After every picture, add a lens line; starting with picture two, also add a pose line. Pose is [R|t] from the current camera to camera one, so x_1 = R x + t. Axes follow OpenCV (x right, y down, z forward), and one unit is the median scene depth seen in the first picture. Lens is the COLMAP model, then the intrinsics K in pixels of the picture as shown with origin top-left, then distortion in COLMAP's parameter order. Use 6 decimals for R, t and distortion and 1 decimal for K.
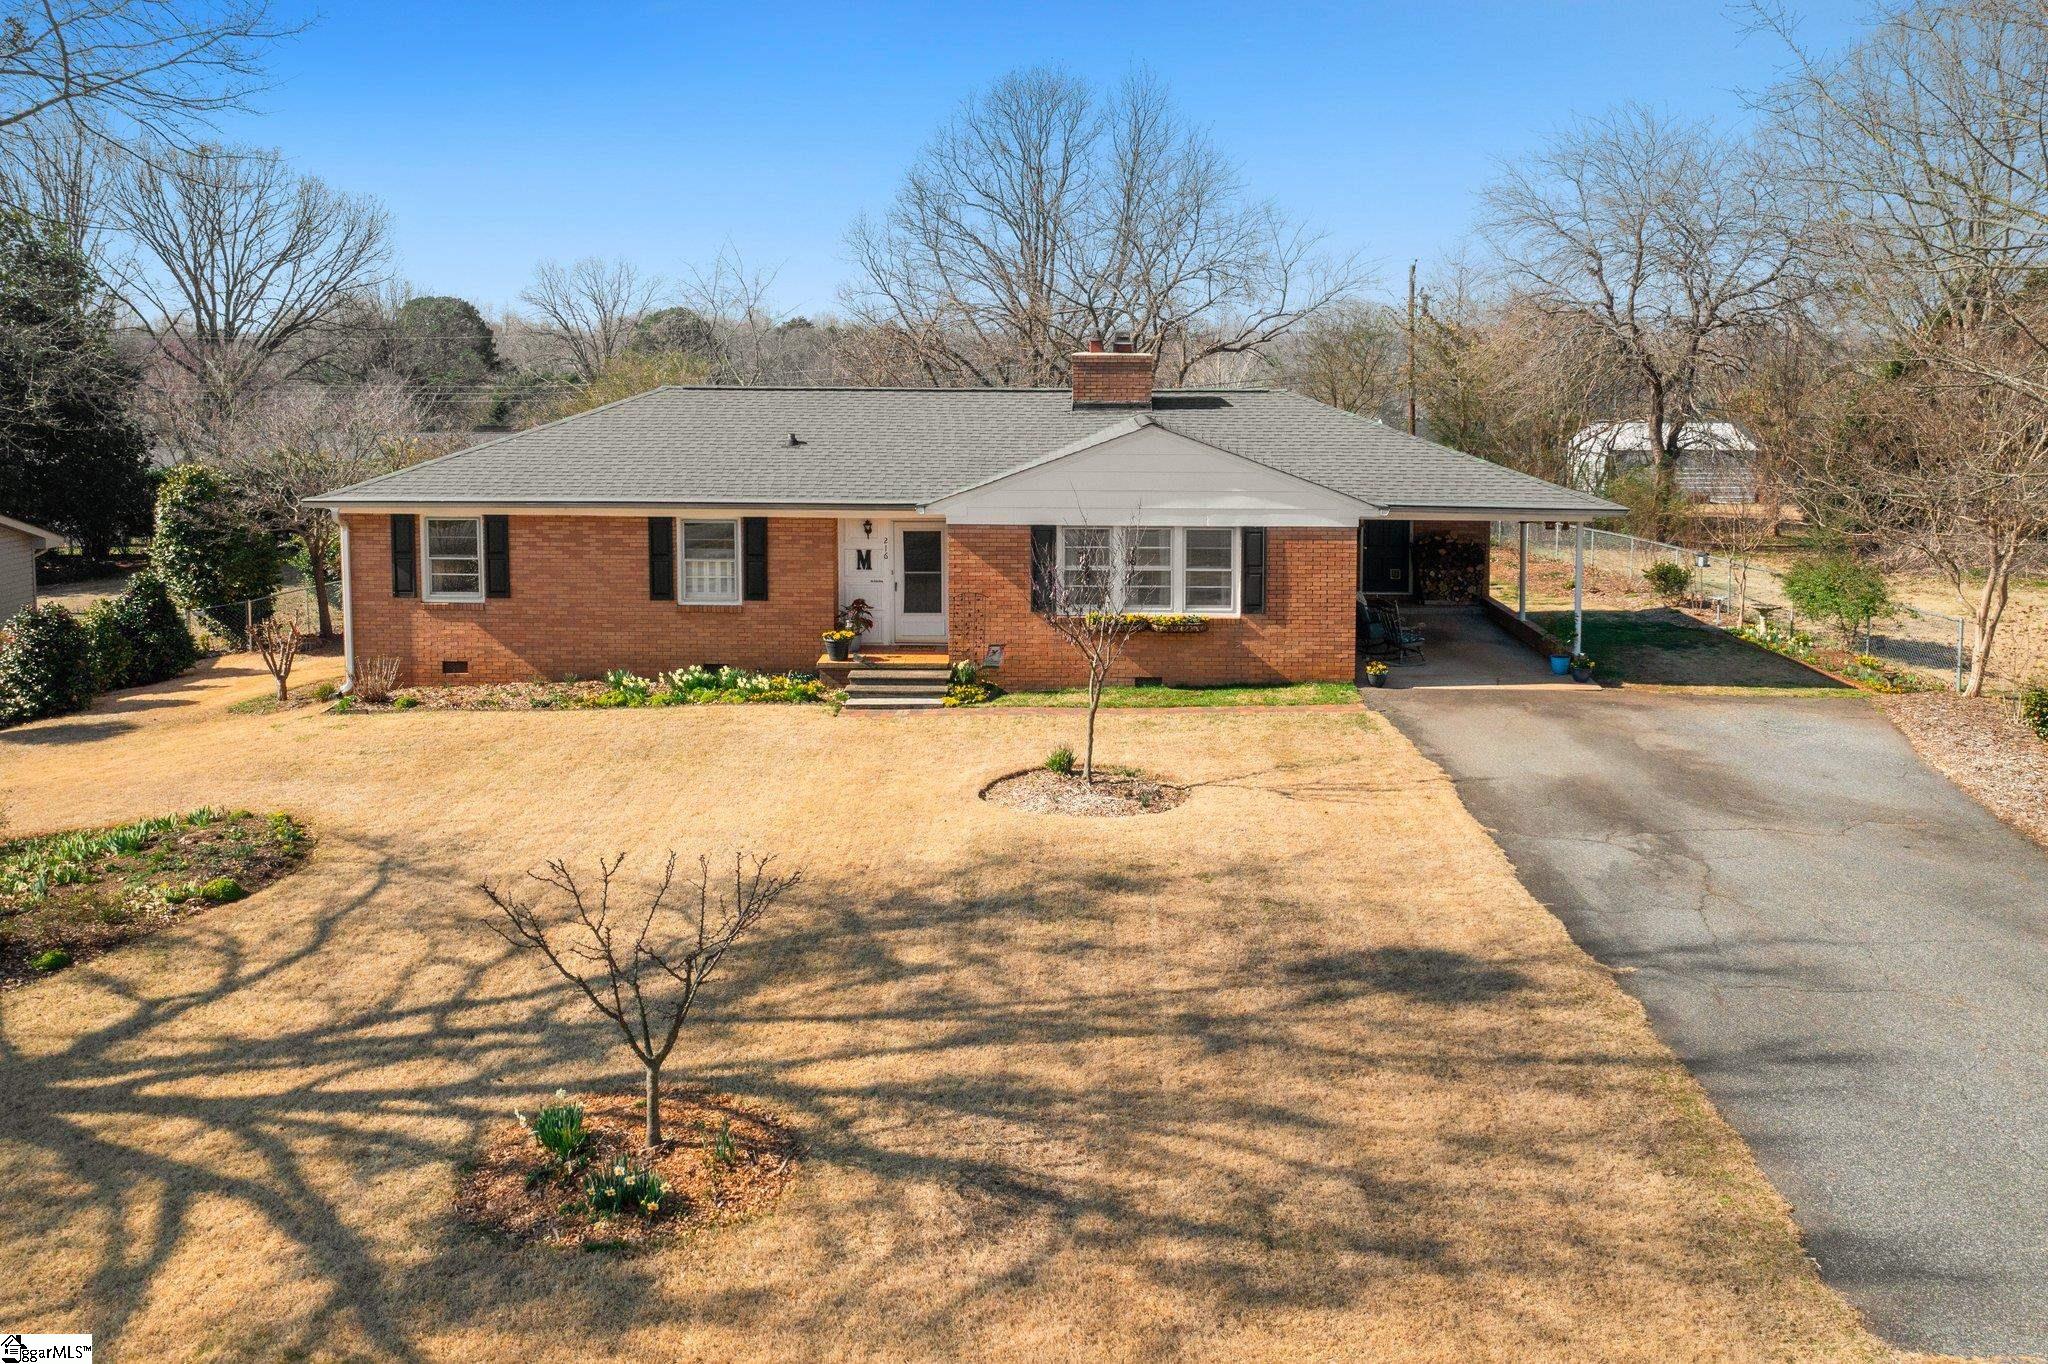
lens RADIAL K [[1632.9, 0, 1024.0], [0, 1632.9, 682.0], [0, 0, 1]] dist [-0.003325, -0.006106]
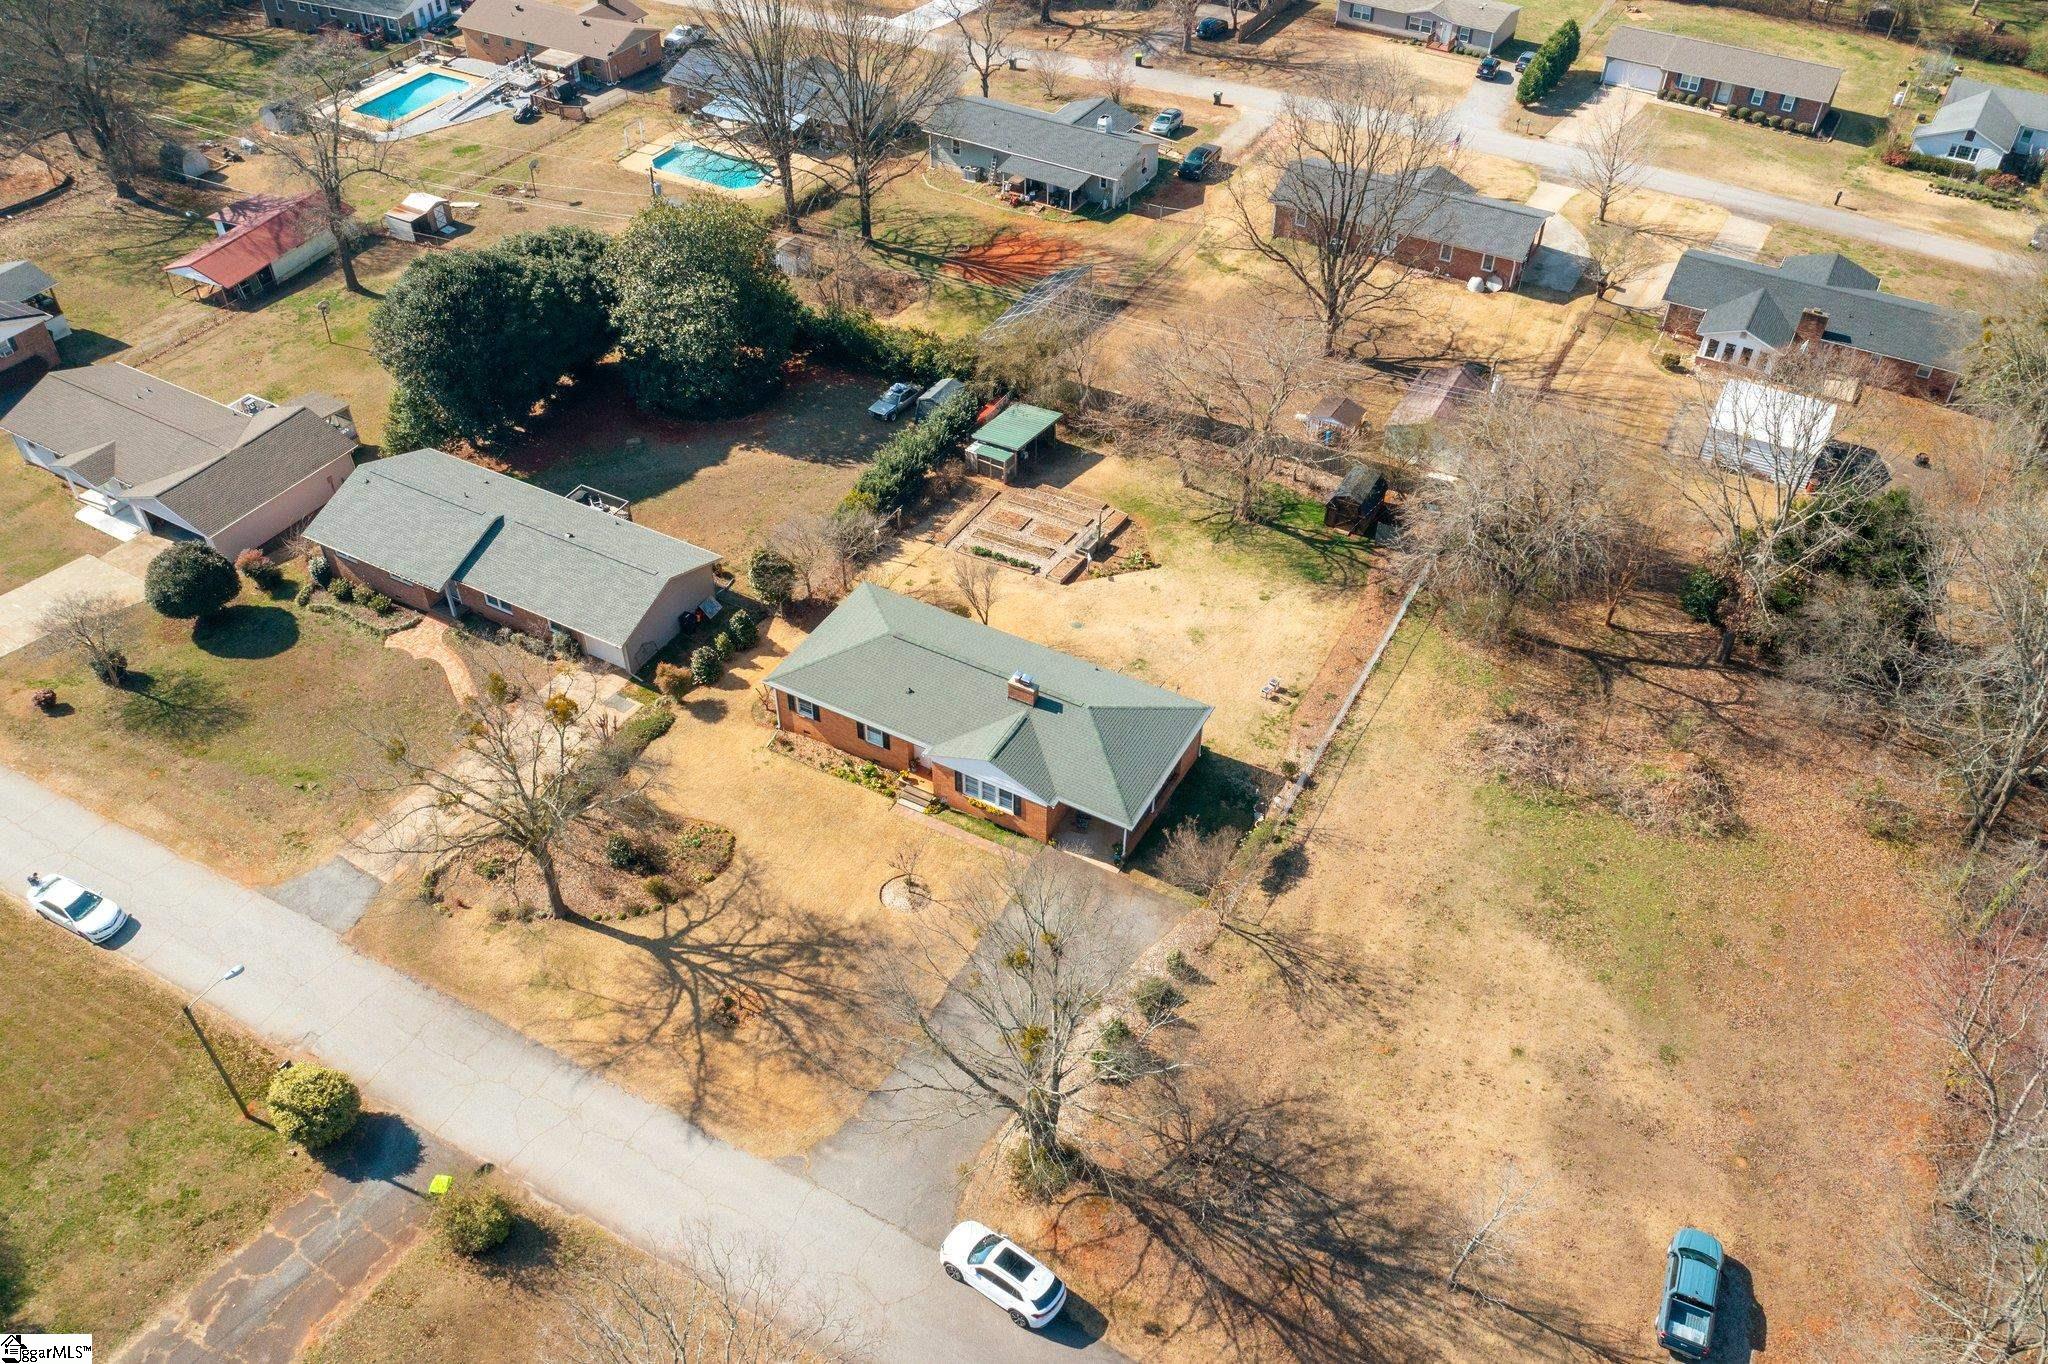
lens RADIAL K [[1644.0, 0, 999.7], [0, 1644.0, 673.7], [0, 0, 1]] dist [-0.015017, 0.010802]
pose [[0.890935, 0.300179, -0.340774, 2.204112], [-0.088511, 0.850777, 0.518020, -3.789629], [0.445421, -0.431360, 0.784556, -2.714900]]
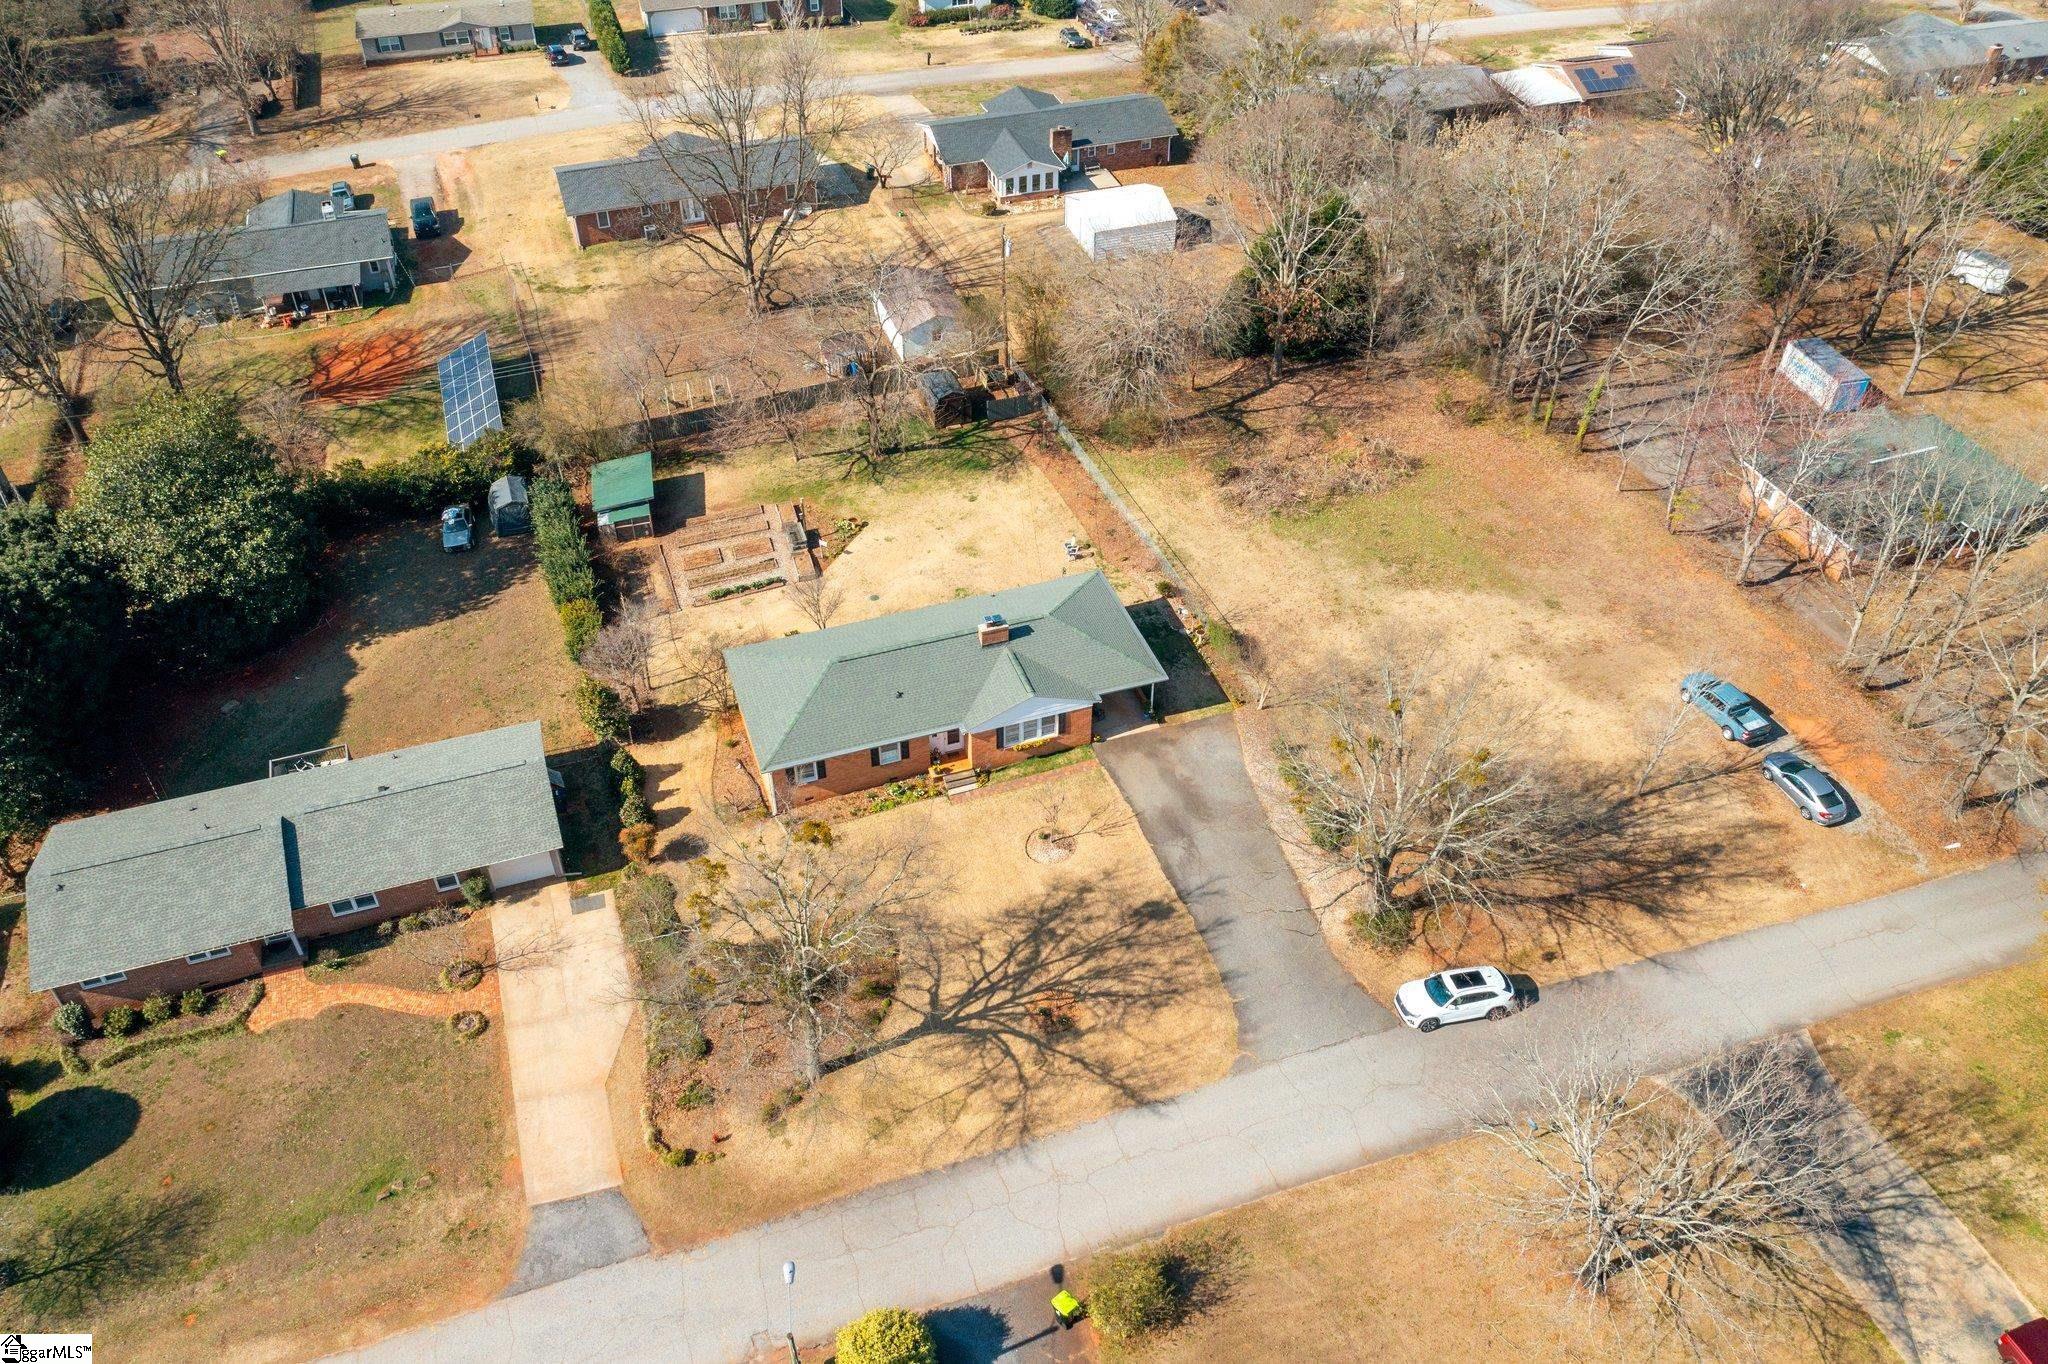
lens RADIAL K [[1632.9, 0, 1024.0], [0, 1632.9, 682.0], [0, 0, 1]] dist [-0.003325, -0.006106]
pose [[0.931034, -0.241750, 0.273371, -1.592406], [0.072263, 0.856400, 0.511231, -3.609599], [-0.357705, -0.456219, 0.814808, -3.166921]]
